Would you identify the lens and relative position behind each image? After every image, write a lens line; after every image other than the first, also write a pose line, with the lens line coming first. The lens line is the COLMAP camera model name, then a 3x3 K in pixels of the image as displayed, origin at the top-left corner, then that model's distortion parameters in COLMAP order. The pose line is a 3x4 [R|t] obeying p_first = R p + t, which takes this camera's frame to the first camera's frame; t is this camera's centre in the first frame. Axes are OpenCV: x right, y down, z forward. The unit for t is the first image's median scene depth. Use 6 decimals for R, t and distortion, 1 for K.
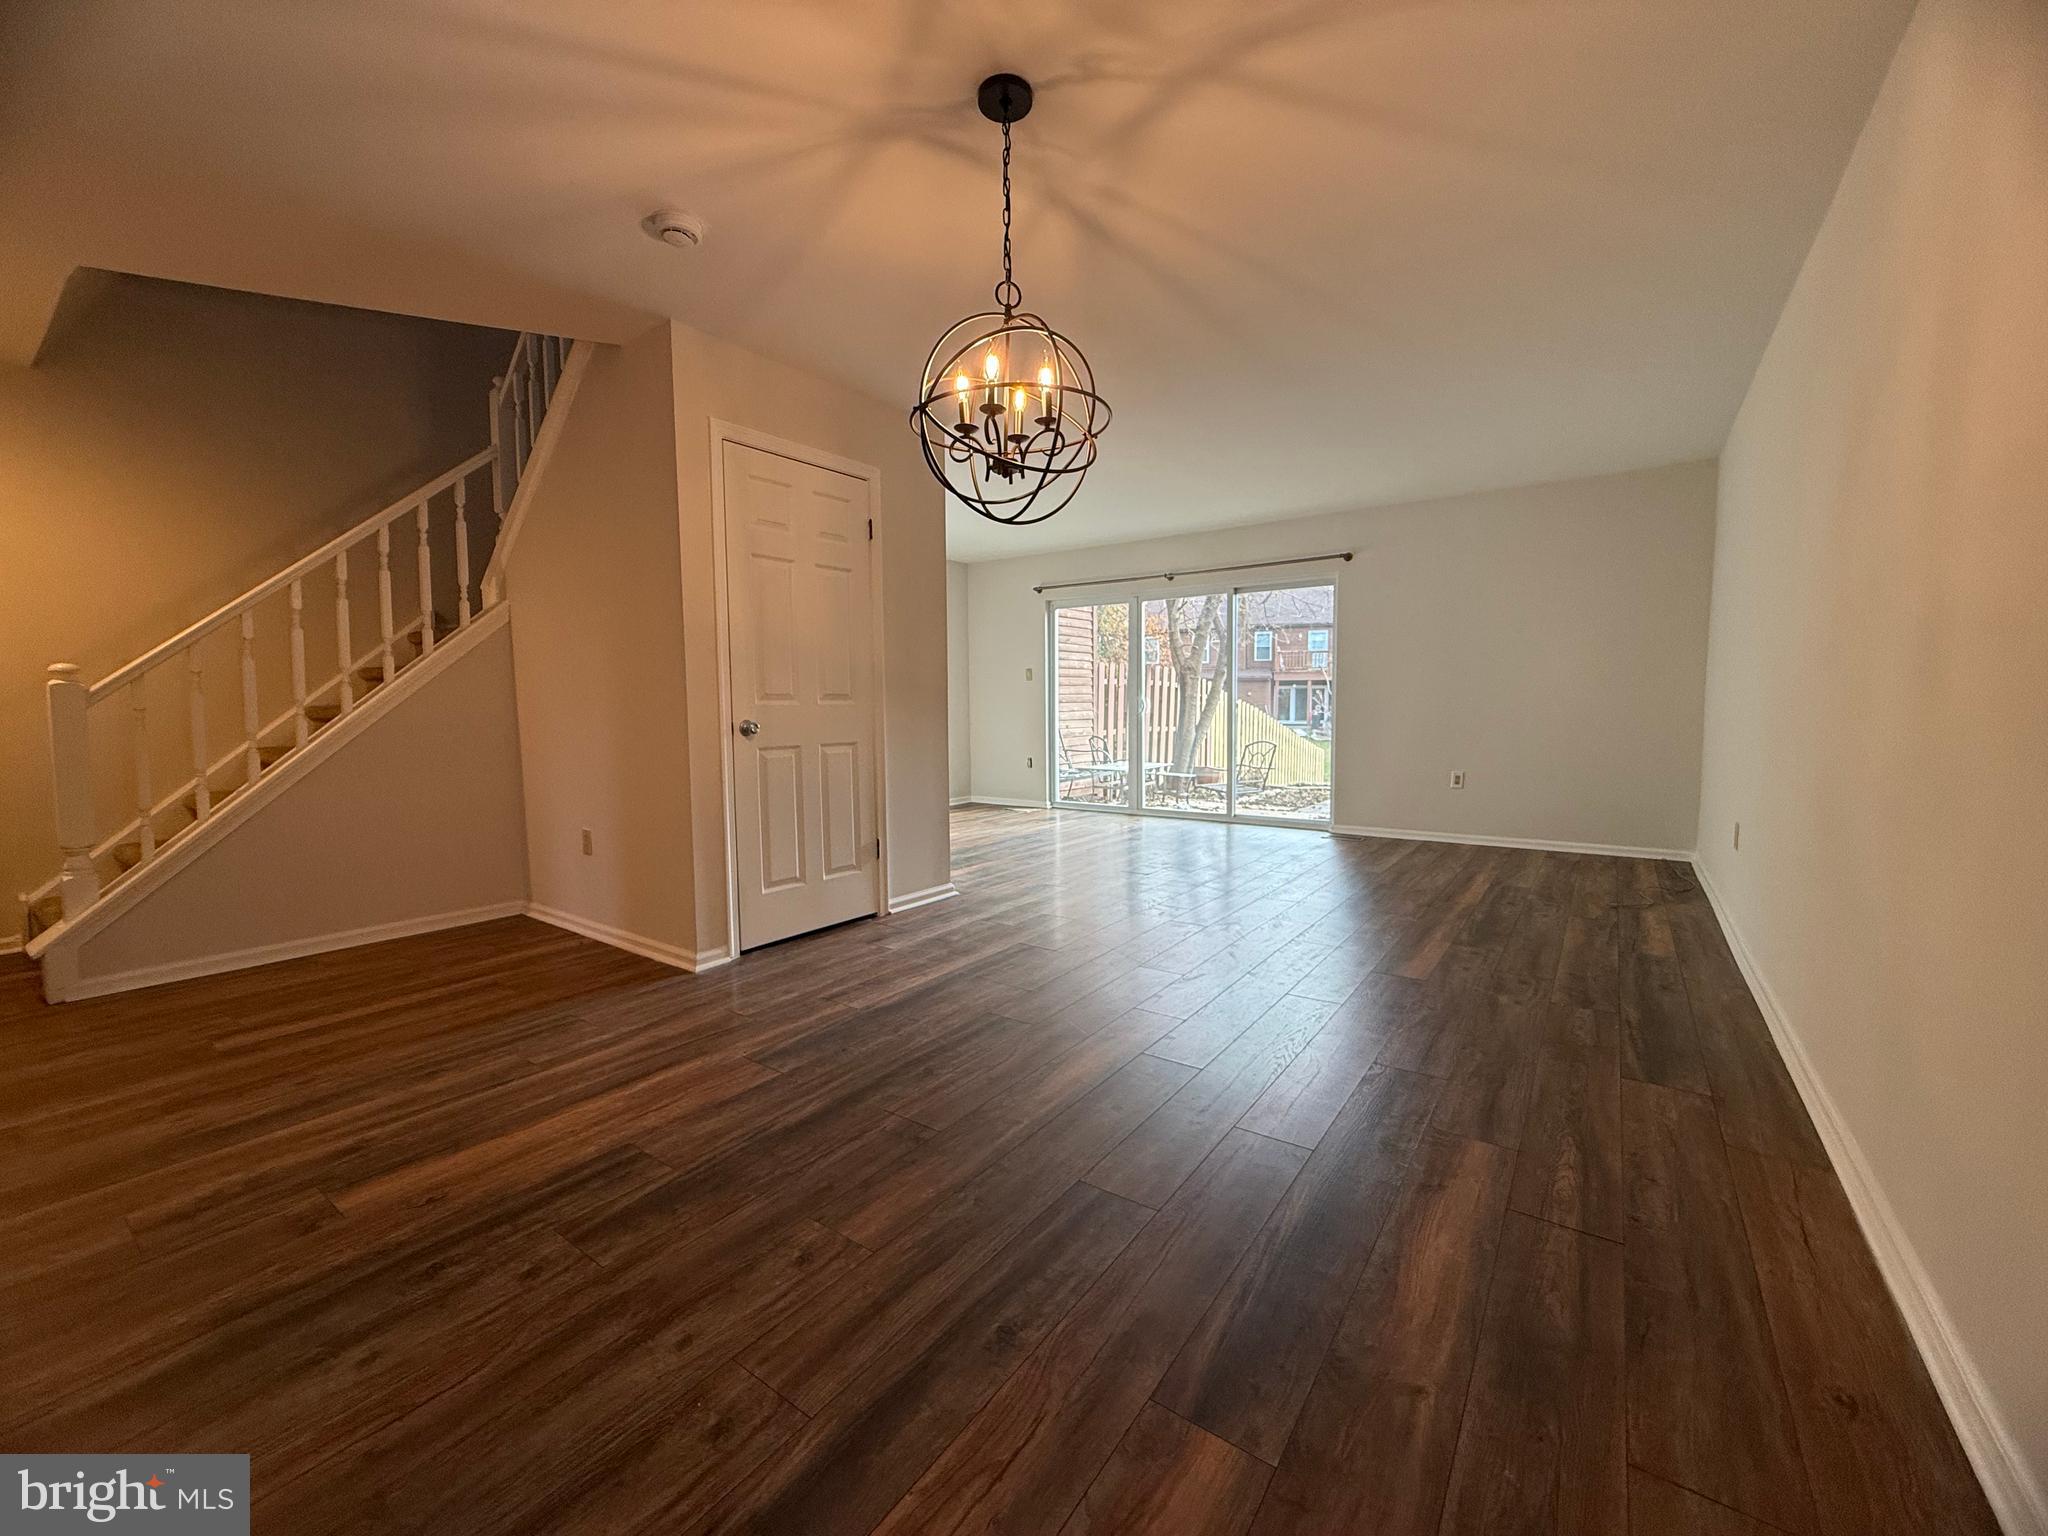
lens RADIAL K [[807.0, 0, 1018.0], [0, 807.0, 766.4], [0, 0, 1]] dist [-0.001216, -0.000242]
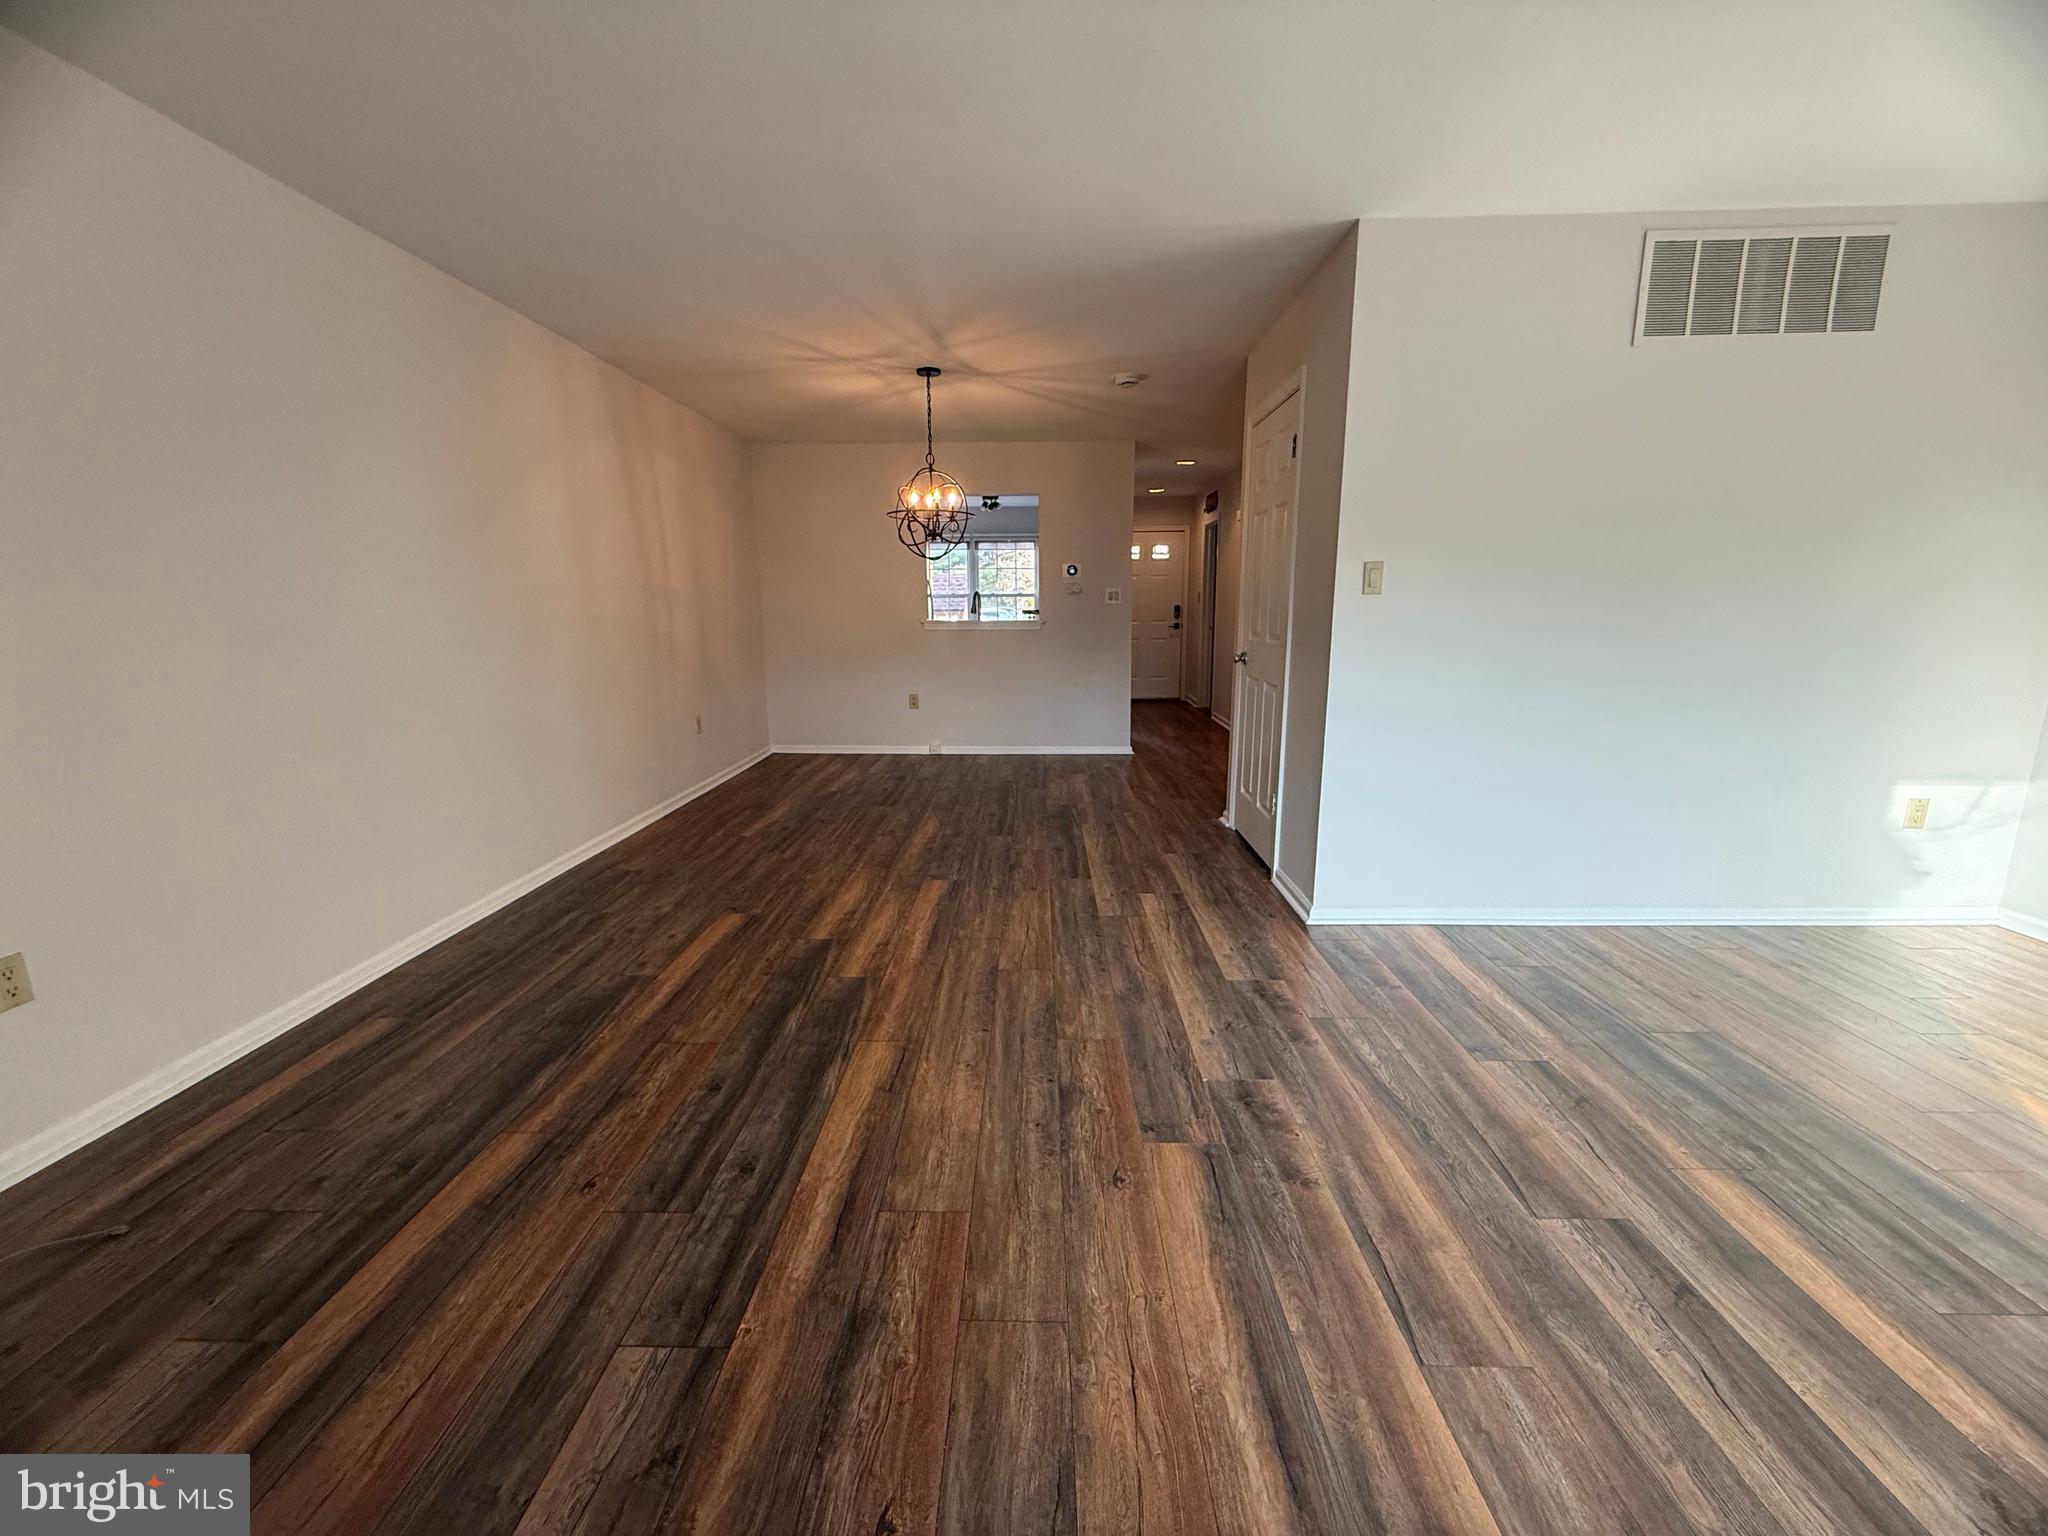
lens RADIAL K [[818.9, 0, 1013.3], [0, 818.9, 763.0], [0, 0, 1]] dist [0.000549, -0.000172]
pose [[-0.824104, 0.119873, -0.553609, 0.591008], [-0.032644, 0.965675, 0.257692, -0.177337], [0.565497, 0.230437, -0.791904, 1.574766]]
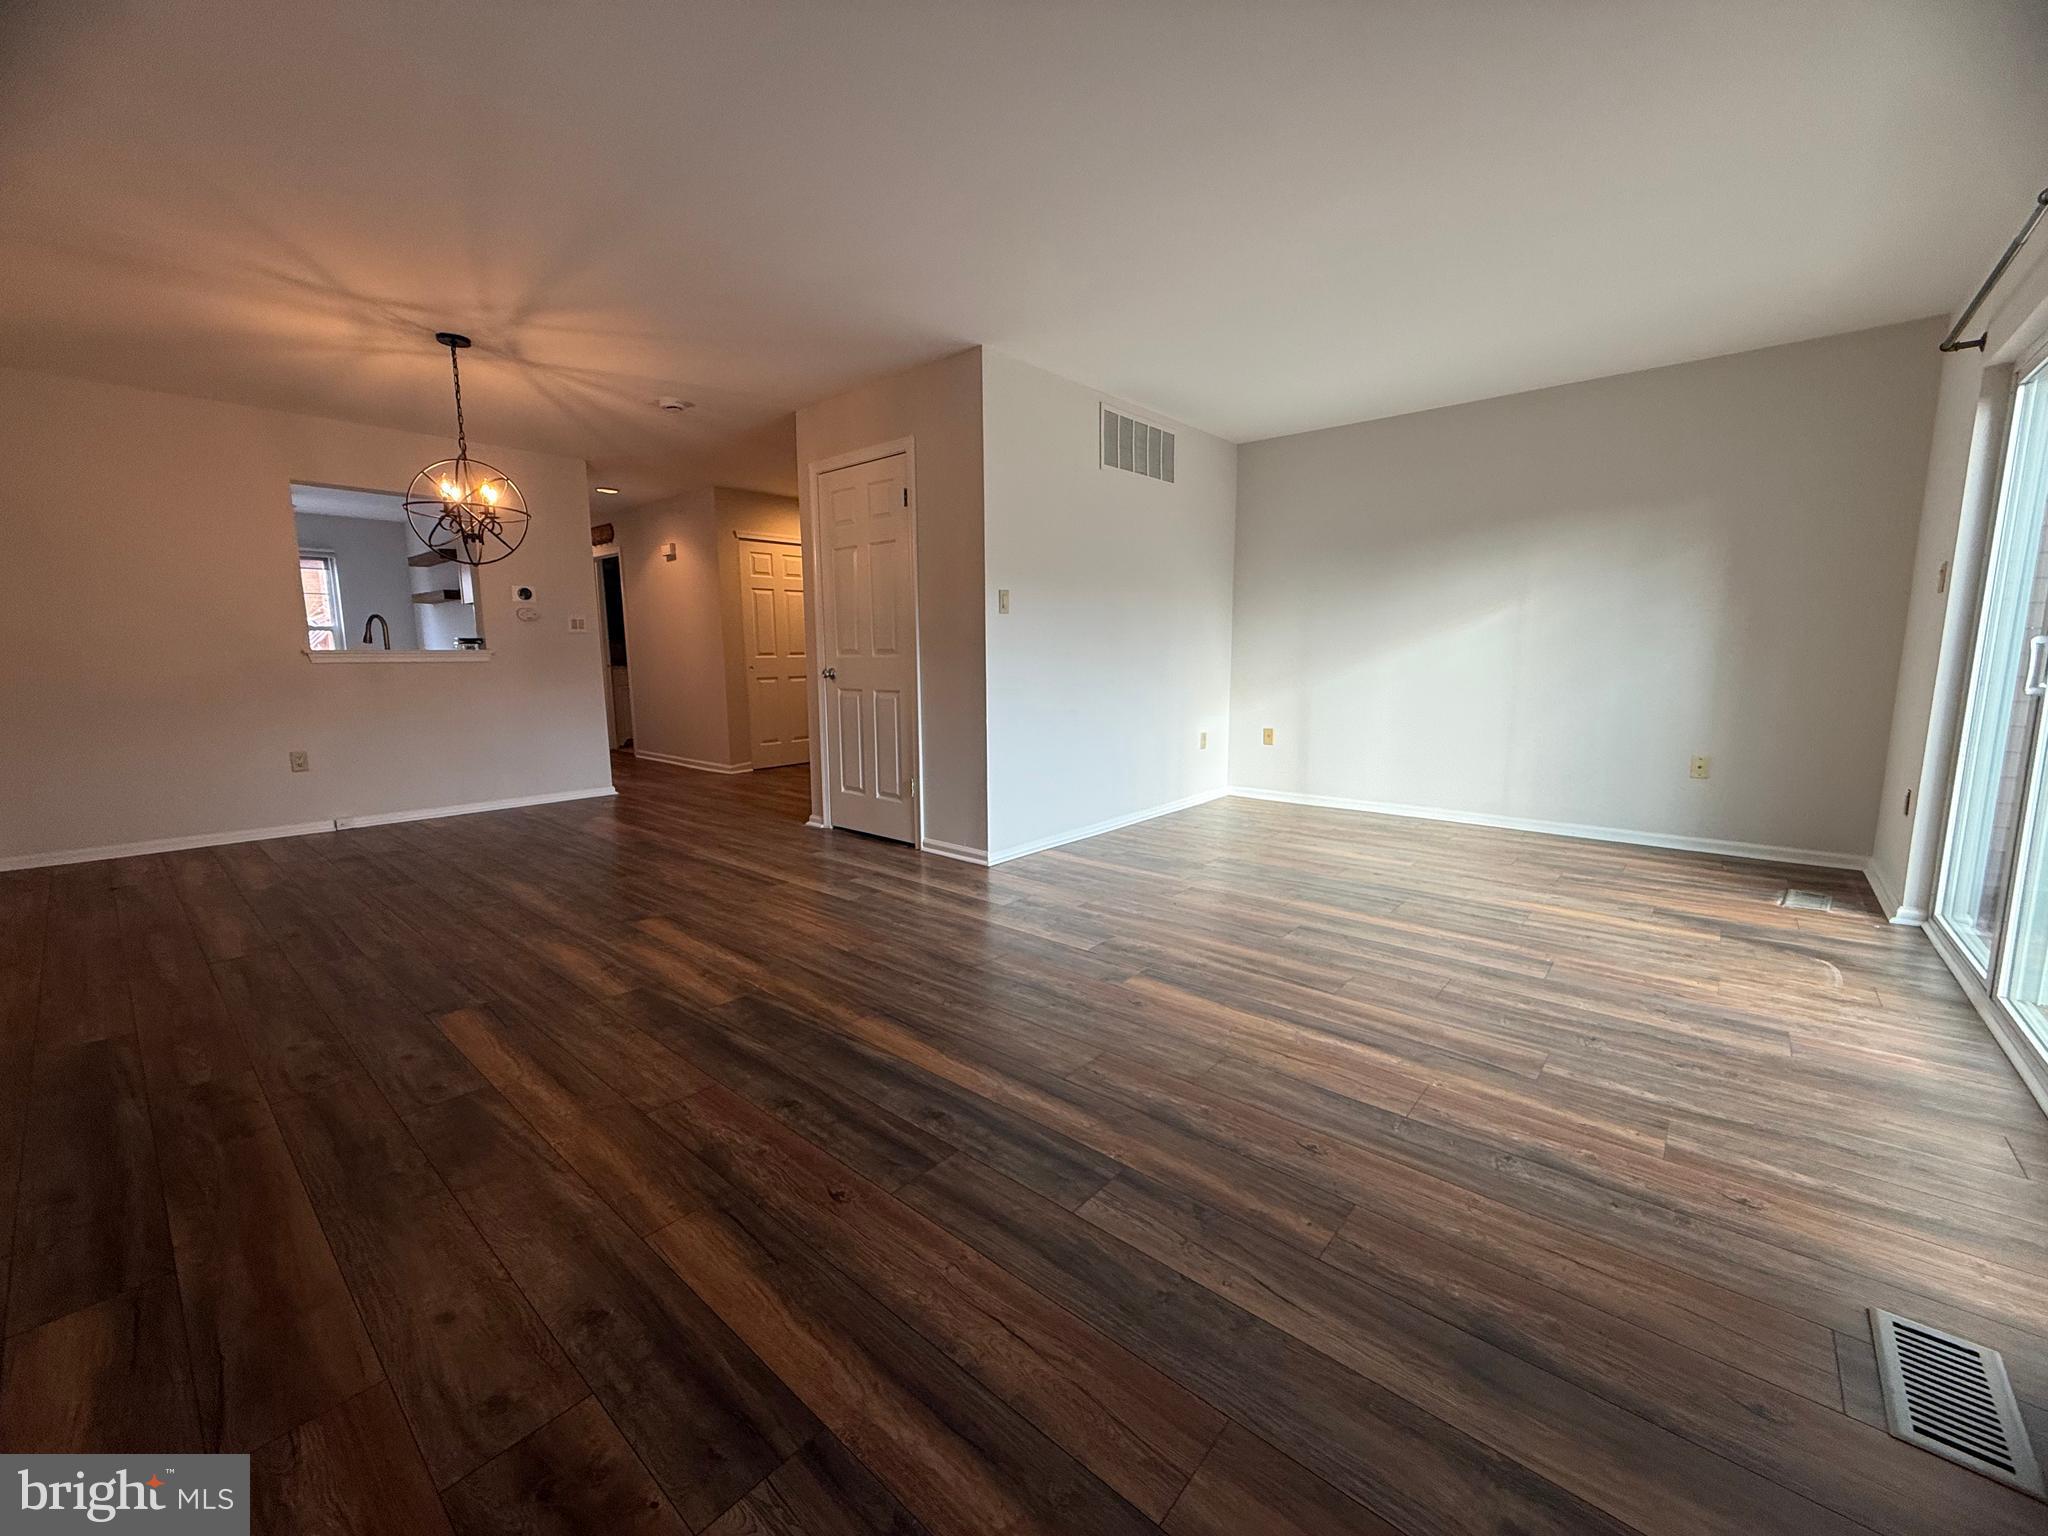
lens RADIAL K [[824.2, 0, 1018.7], [0, 824.2, 761.2], [0, 0, 1]] dist [0.001365, -0.000520]
pose [[-0.087376, 0.140005, -0.986288, 0.937621], [-0.070080, 0.986758, 0.146280, -0.112424], [0.993707, 0.081900, -0.076408, 1.240685]]
